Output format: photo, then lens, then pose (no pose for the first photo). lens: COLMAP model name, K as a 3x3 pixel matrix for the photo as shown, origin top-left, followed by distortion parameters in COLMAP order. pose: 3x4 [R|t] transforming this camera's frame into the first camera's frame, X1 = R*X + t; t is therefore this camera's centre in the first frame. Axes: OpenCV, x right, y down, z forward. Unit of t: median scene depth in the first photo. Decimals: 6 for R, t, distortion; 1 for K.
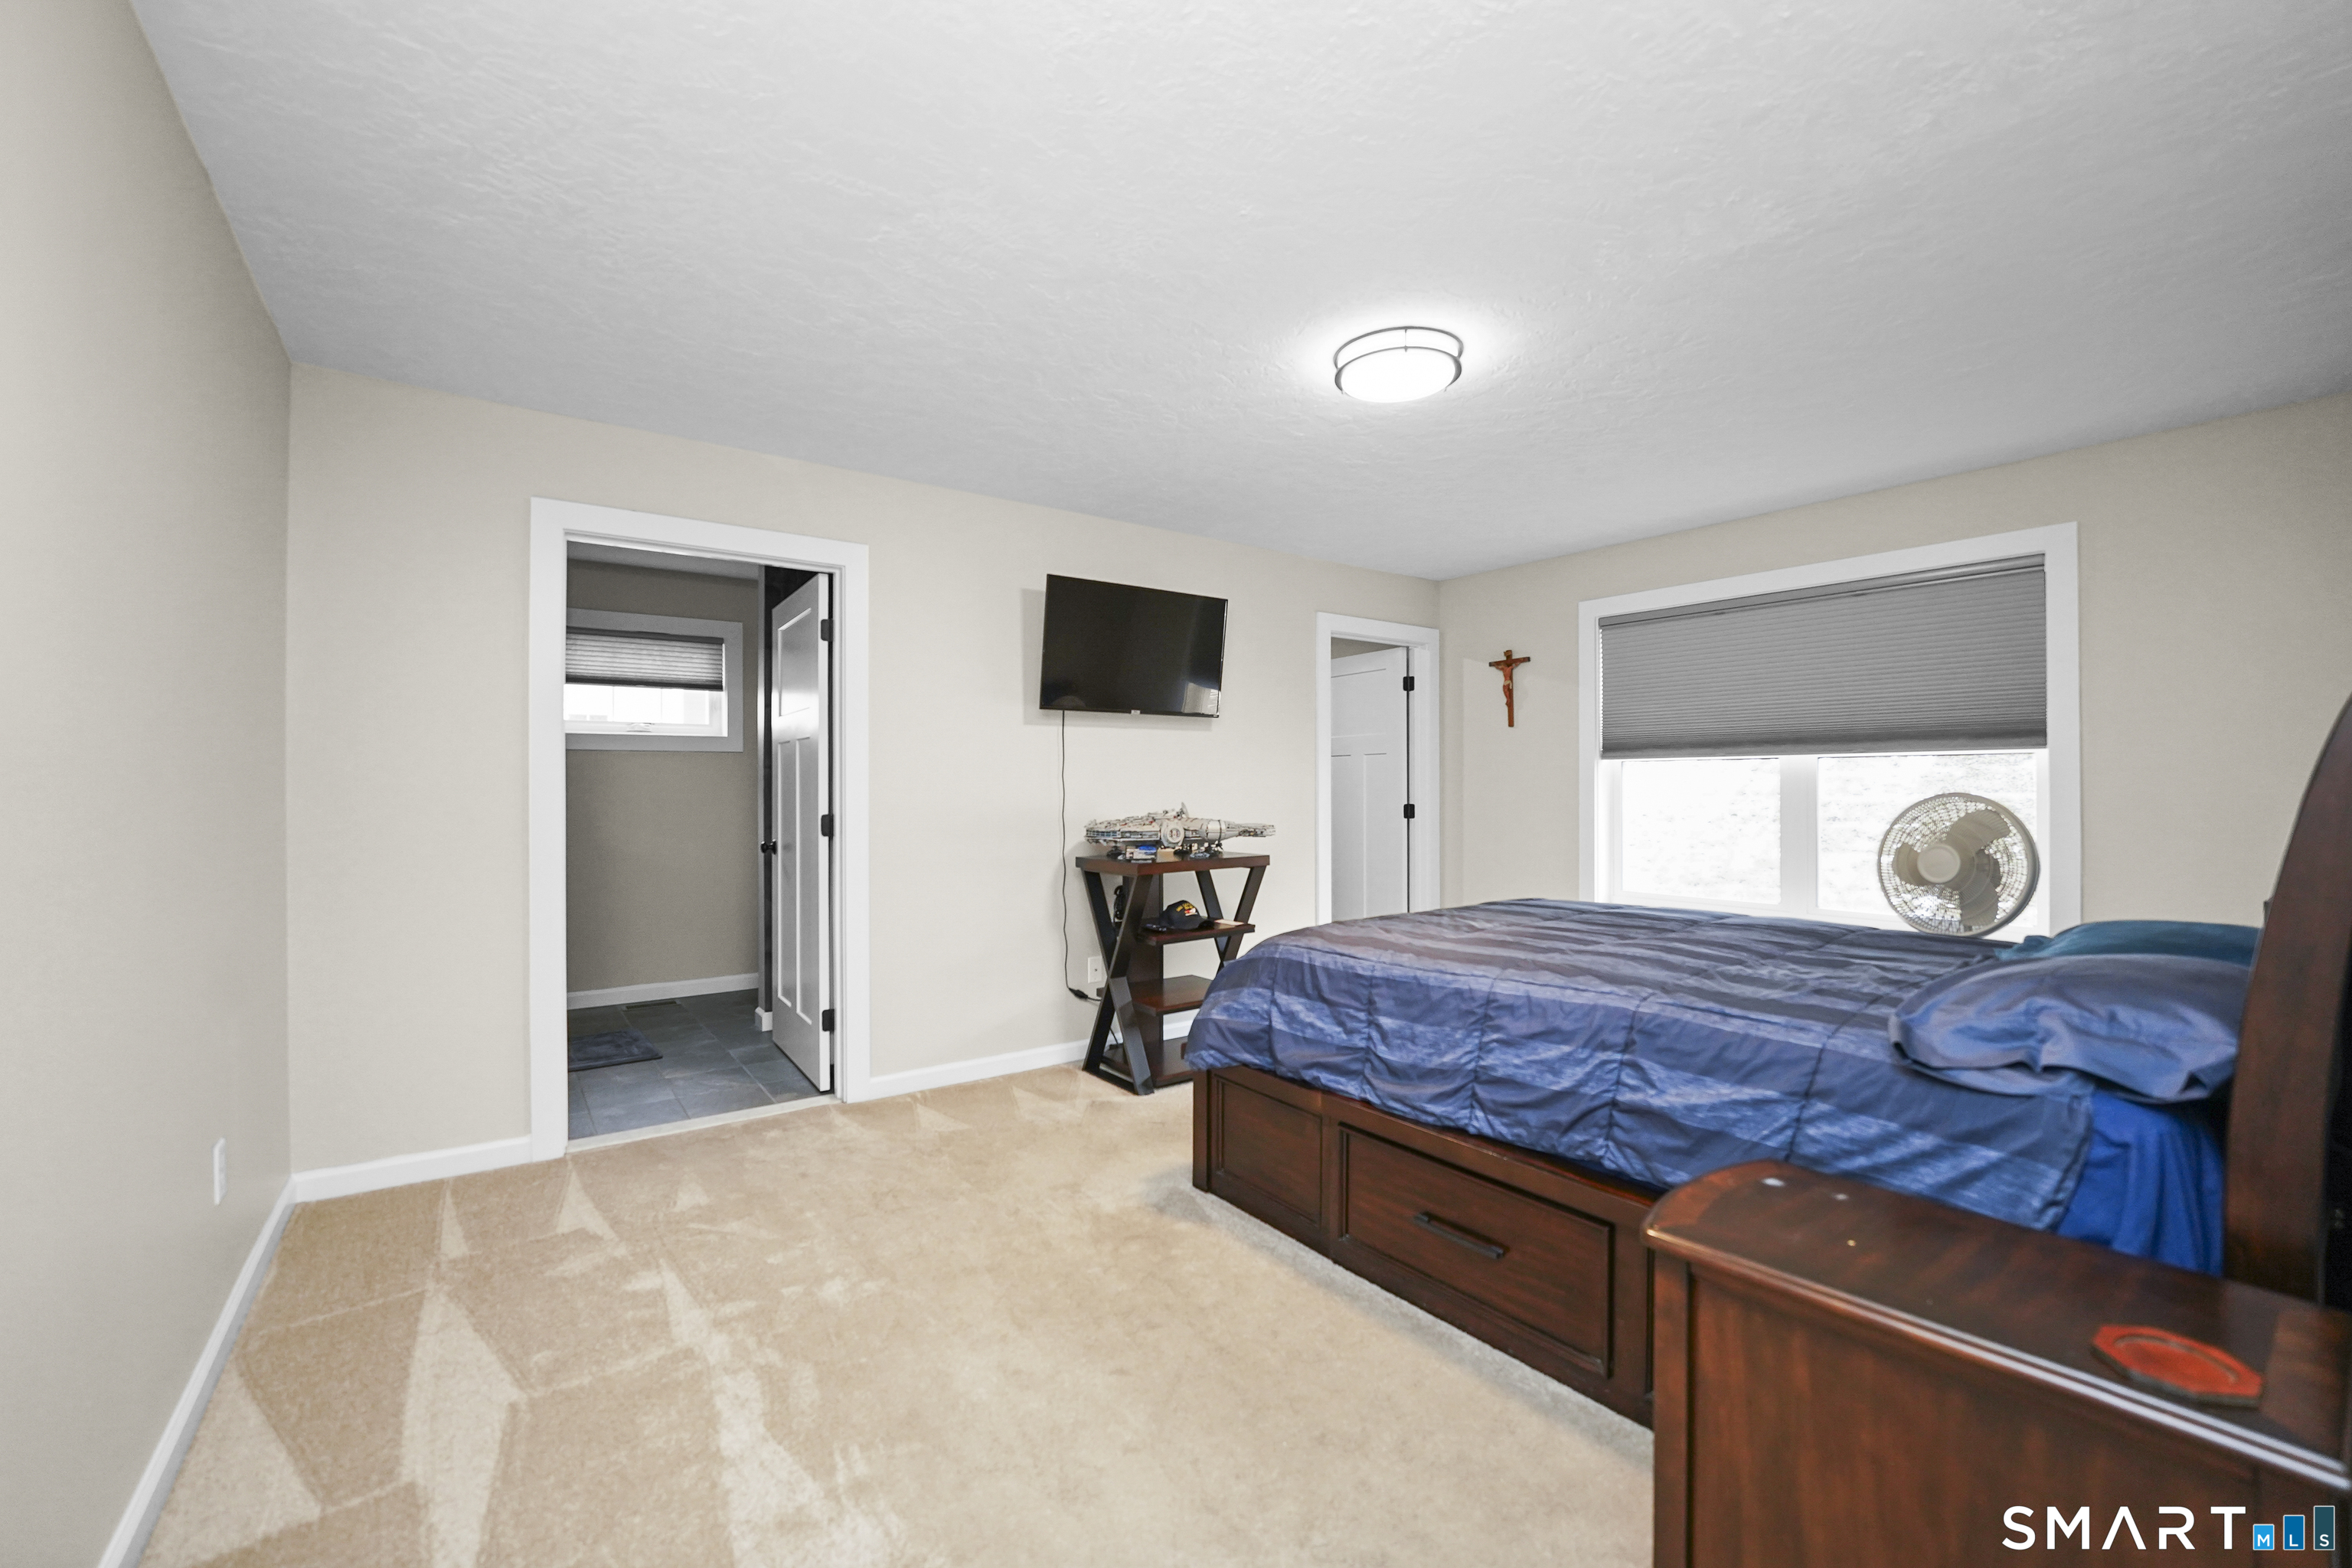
lens RADIAL K [[967.5, 0, 1176.0], [0, 967.5, 784.0], [0, 0, 1]] dist [-0.018430, 0.000237]
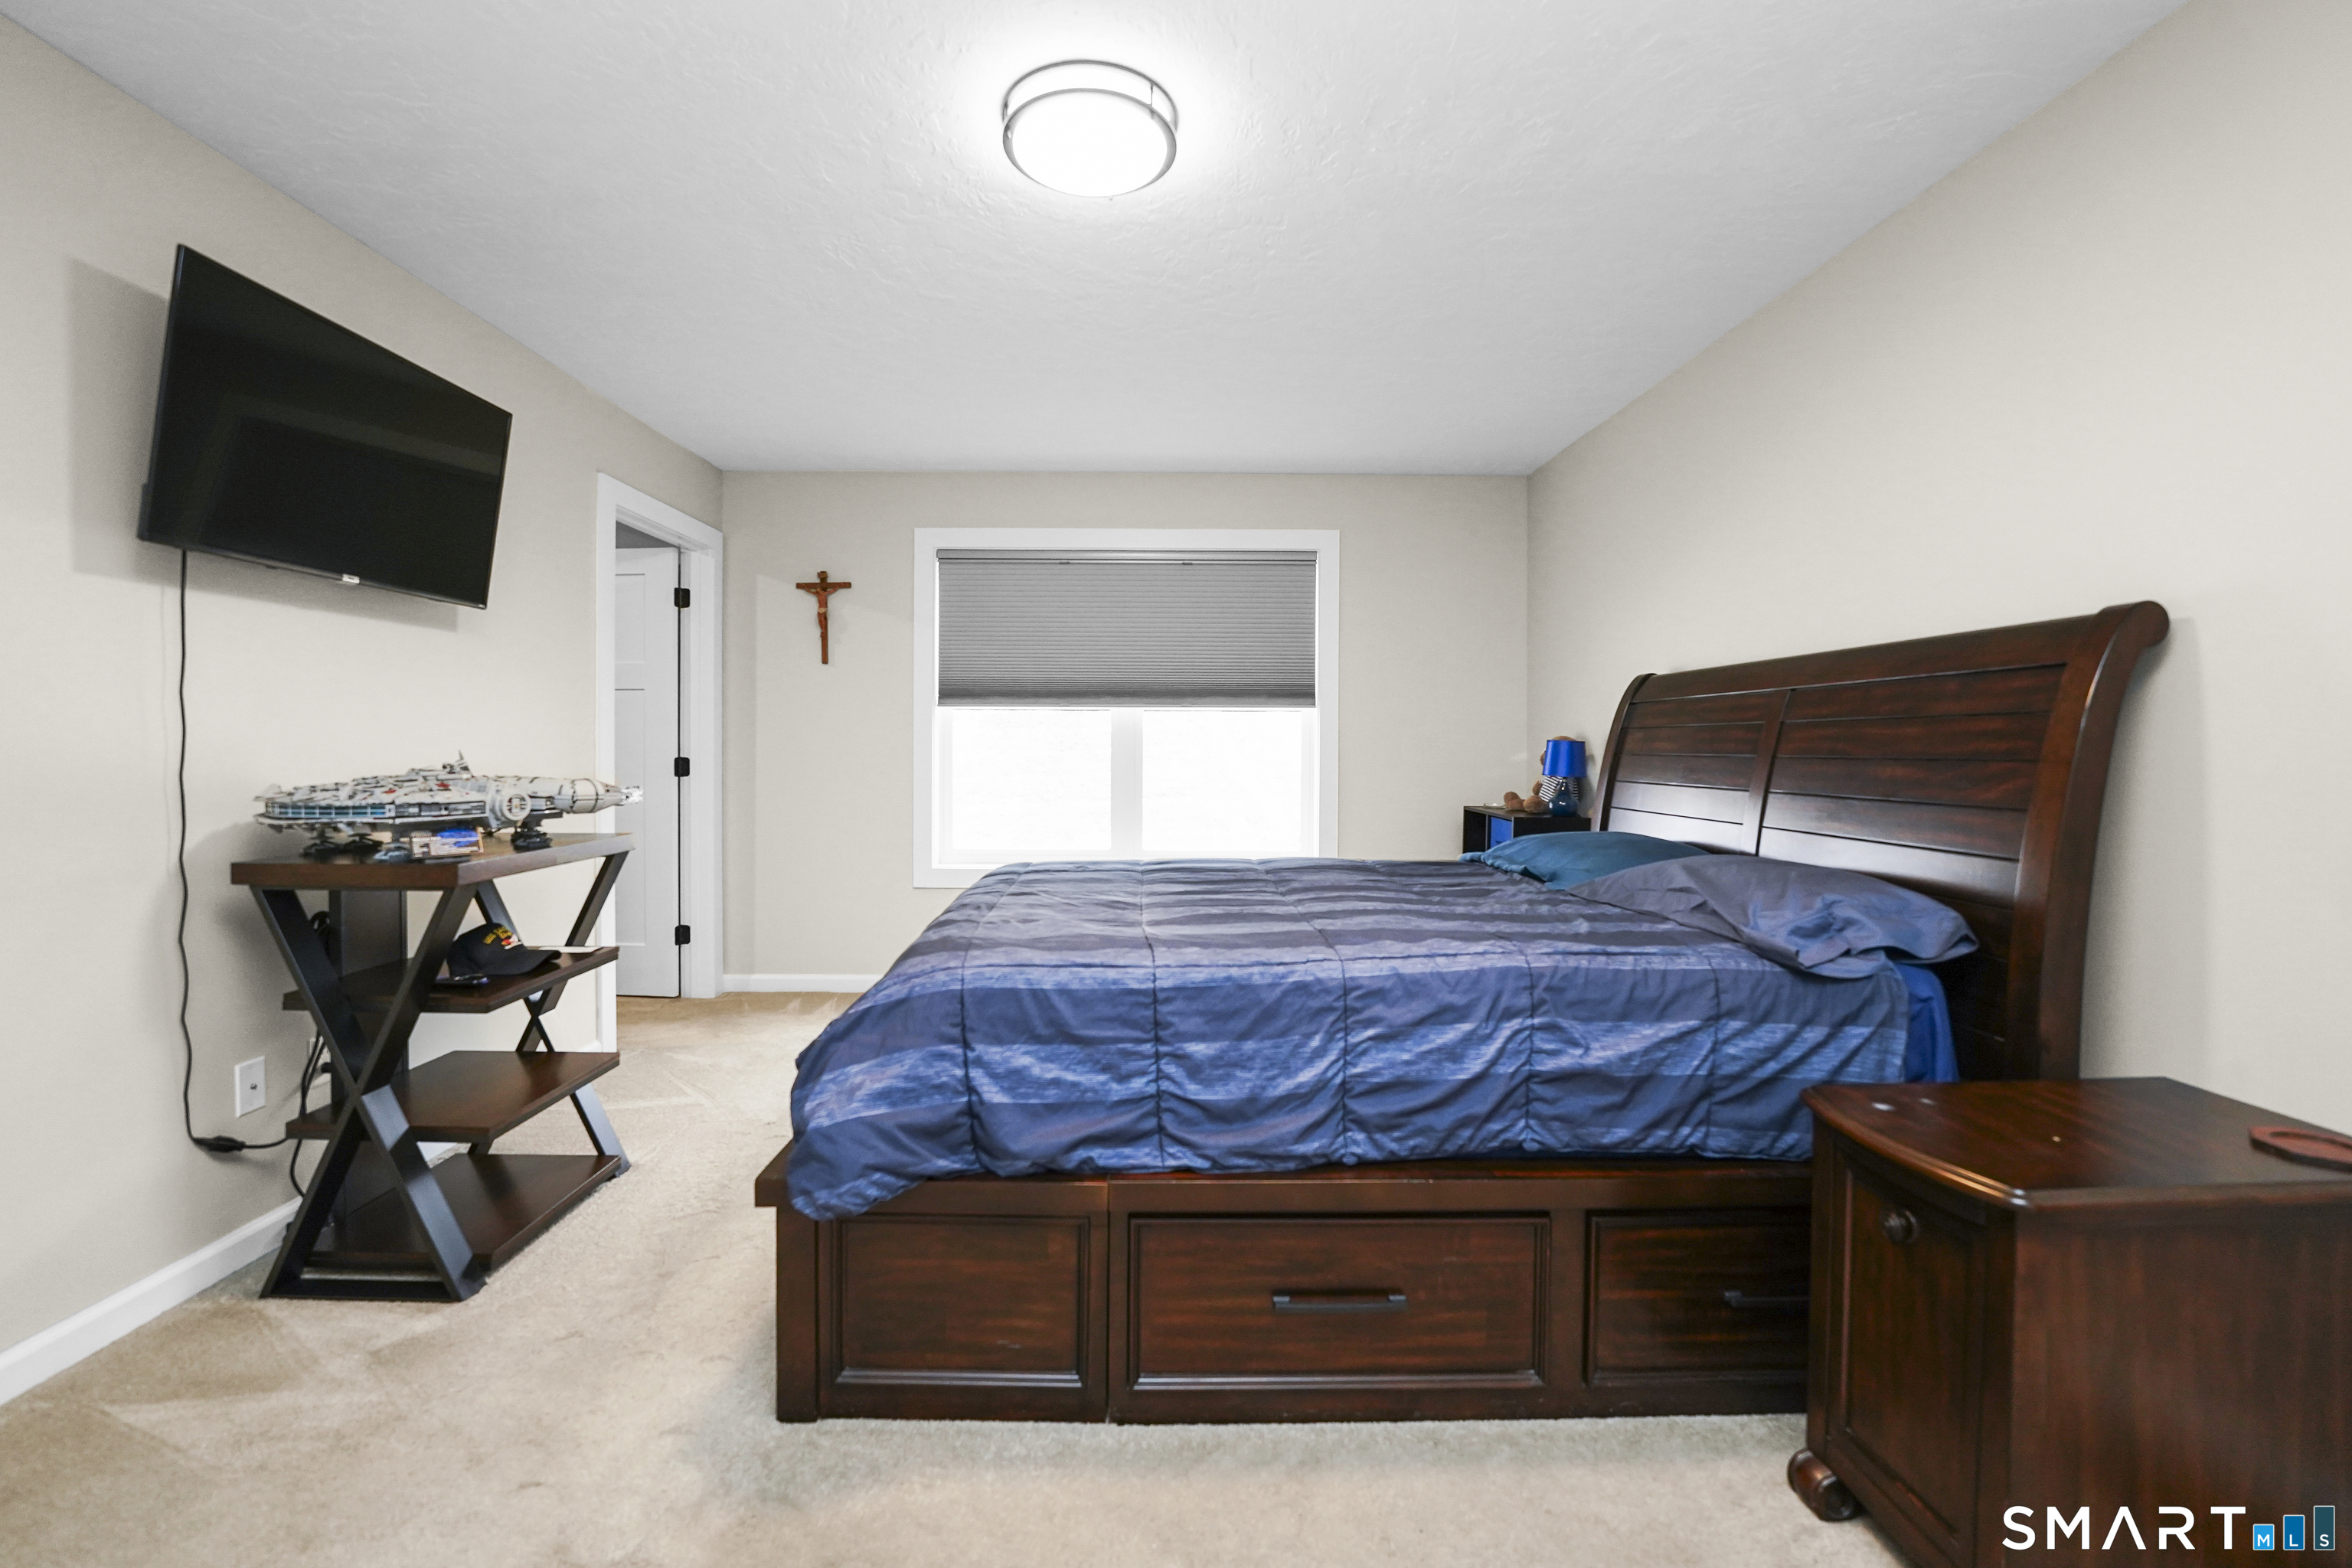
lens RADIAL K [[973.8, 0, 1116.1], [0, 973.8, 766.1], [0, 0, 1]] dist [-0.023624, 0.004365]
pose [[0.590361, -0.009849, 0.807079, -0.393228], [-0.006460, 0.999836, 0.016926, 0.028801], [-0.807113, -0.015206, 0.590200, 0.640900]]
